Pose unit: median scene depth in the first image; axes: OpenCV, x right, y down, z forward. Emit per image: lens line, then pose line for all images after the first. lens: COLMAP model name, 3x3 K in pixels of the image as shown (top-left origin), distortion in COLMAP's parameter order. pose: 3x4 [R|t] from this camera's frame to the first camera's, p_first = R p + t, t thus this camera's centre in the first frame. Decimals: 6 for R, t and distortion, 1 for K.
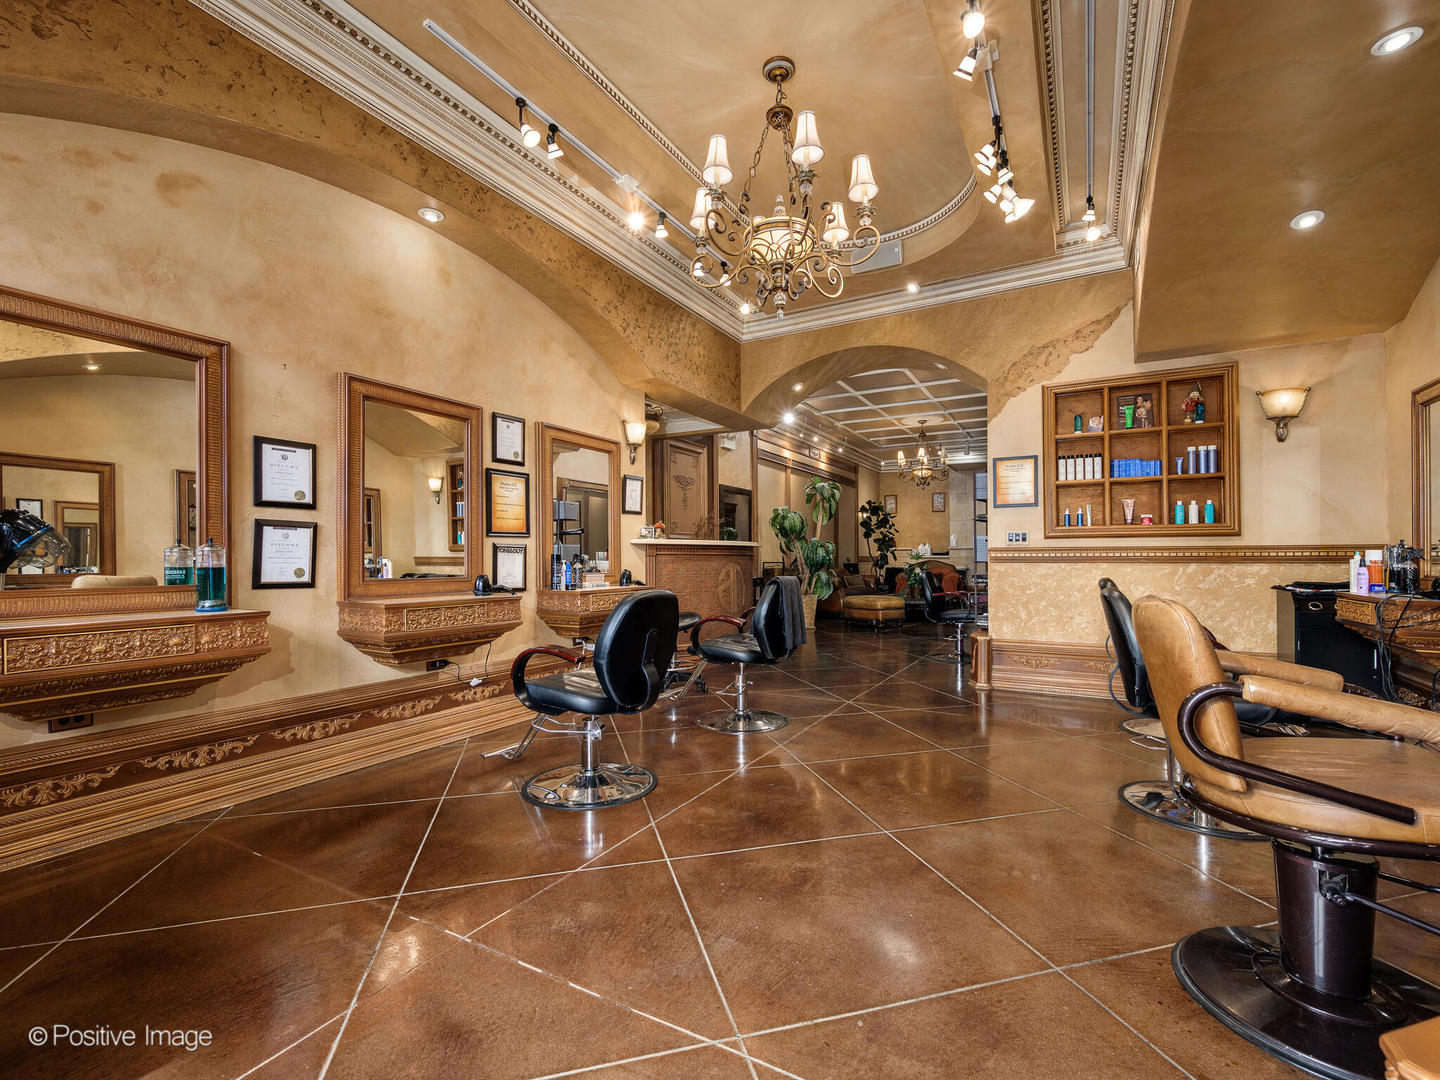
lens RADIAL K [[641.9, 0, 720.7], [0, 641.9, 549.5], [0, 0, 1]] dist [-0.000031, -0.000057]
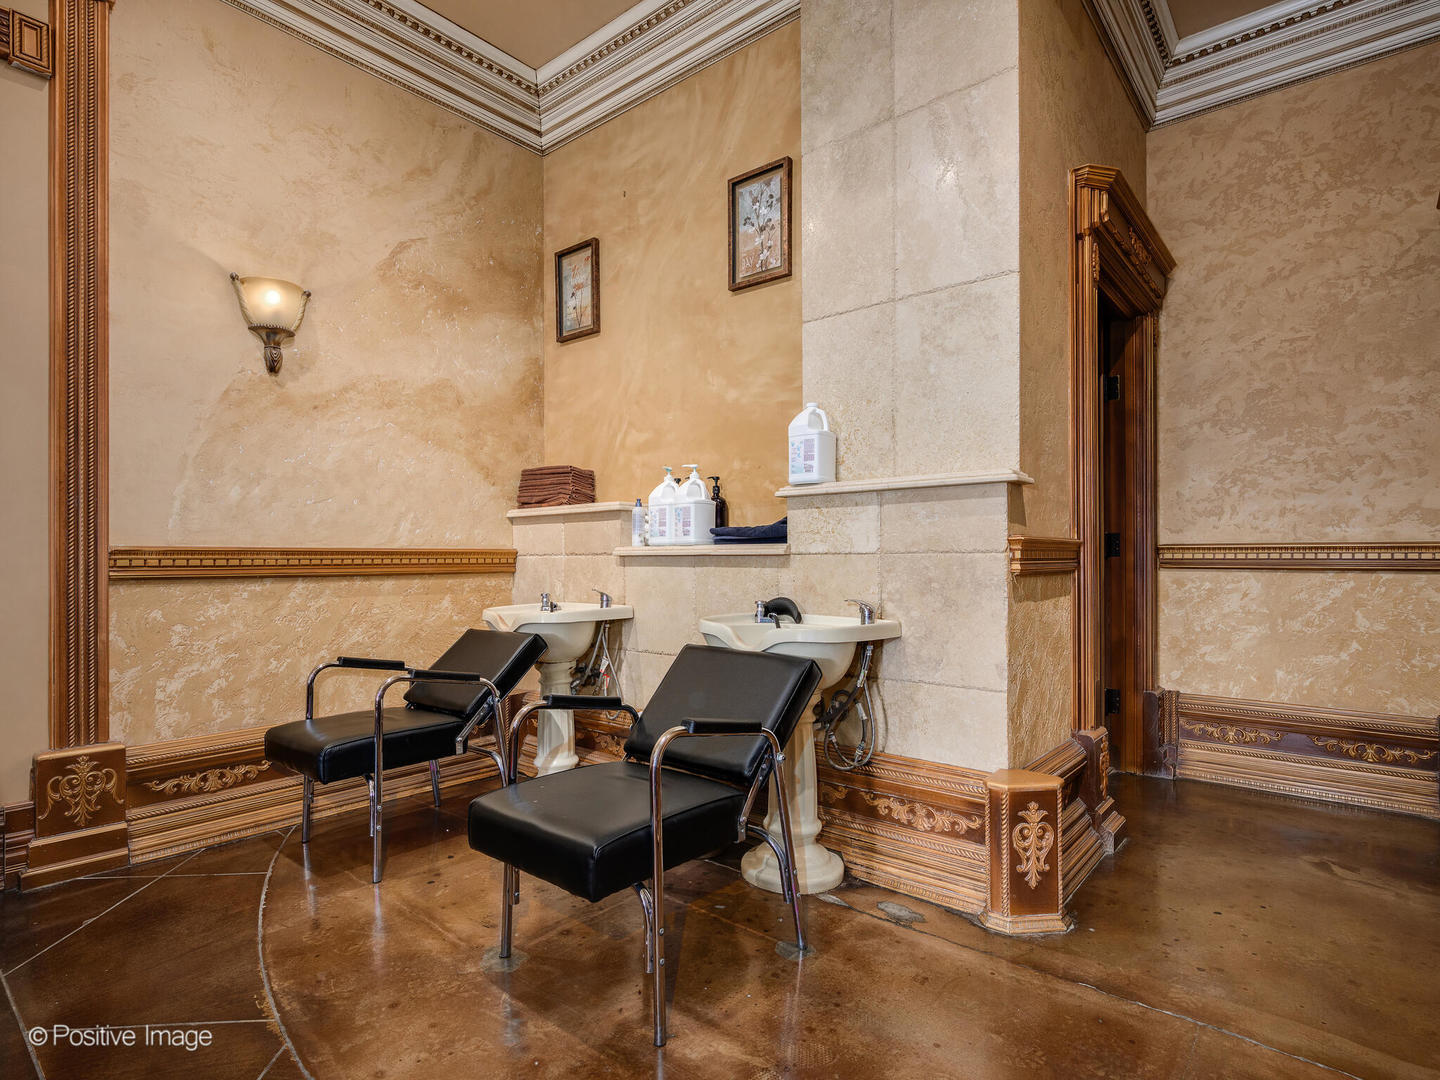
lens RADIAL K [[756.7, 0, 721.0], [0, 756.7, 549.4], [0, 0, 1]] dist [0.000135, 0.000140]
pose [[0.984750, 0.000115, -0.173973, 0.397970], [0.000668, 0.999990, 0.004442, 0.010855], [0.173972, -0.004490, 0.984740, 0.873246]]
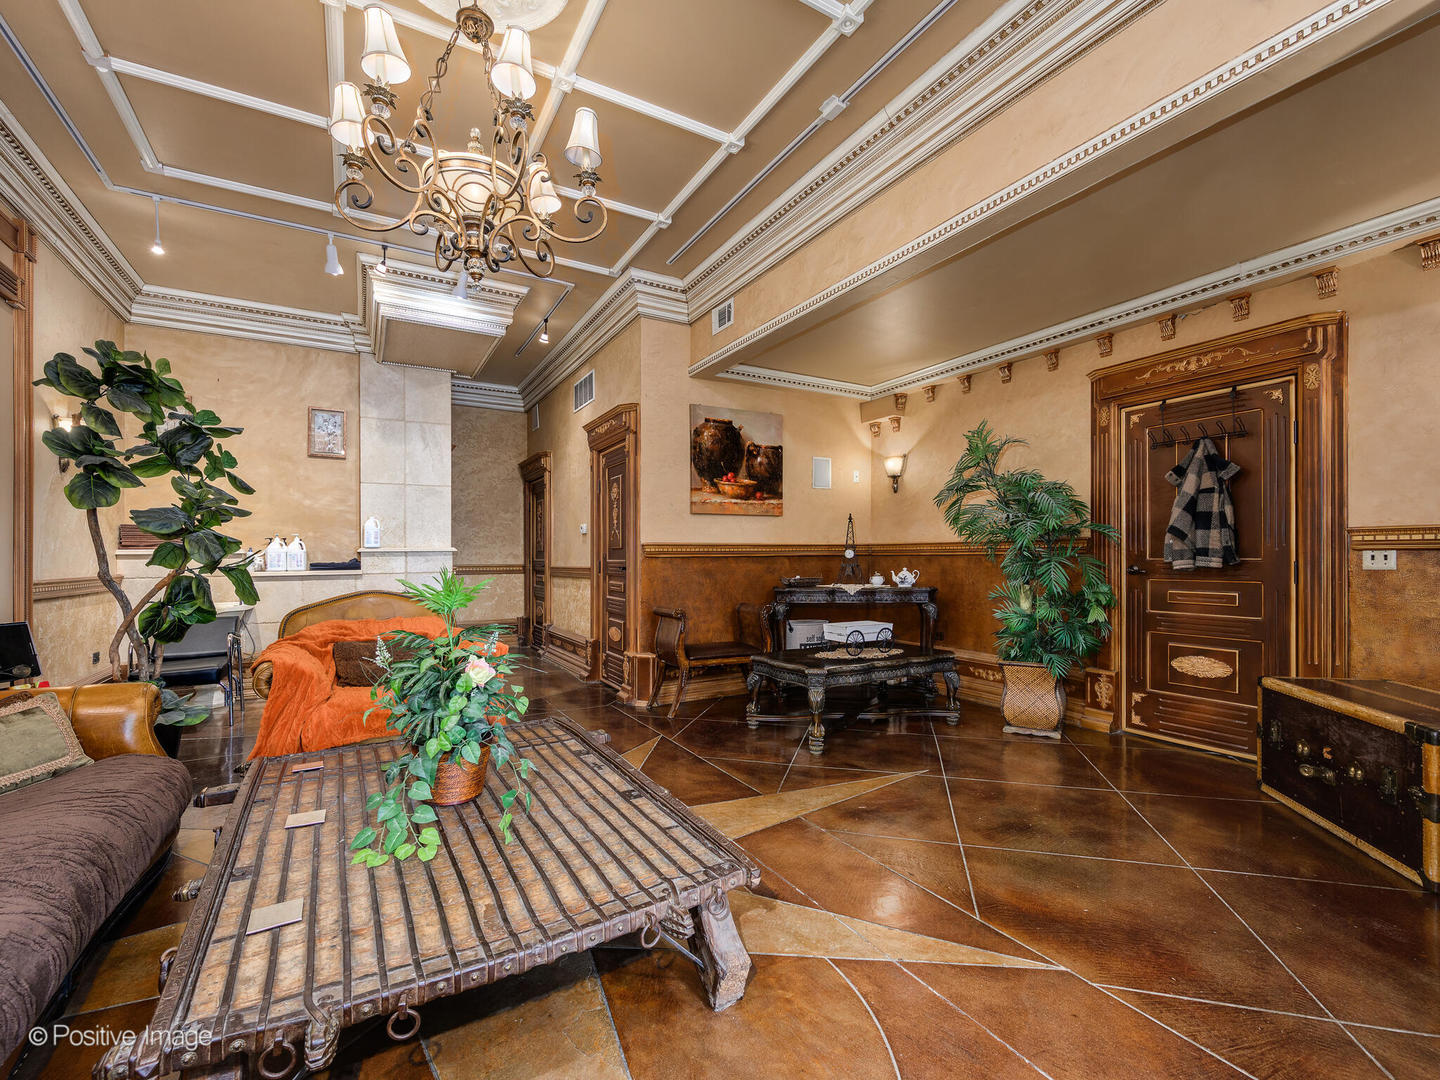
lens RADIAL K [[633.1, 0, 721.5], [0, 633.1, 551.7], [0, 0, 1]] dist [0.000995, 0.000131]
pose [[0.505408, 0.005015, 0.862866, 0.138008], [-0.006654, 0.999976, -0.001914, -0.002684], [-0.862855, -0.004774, 0.505429, 0.647898]]
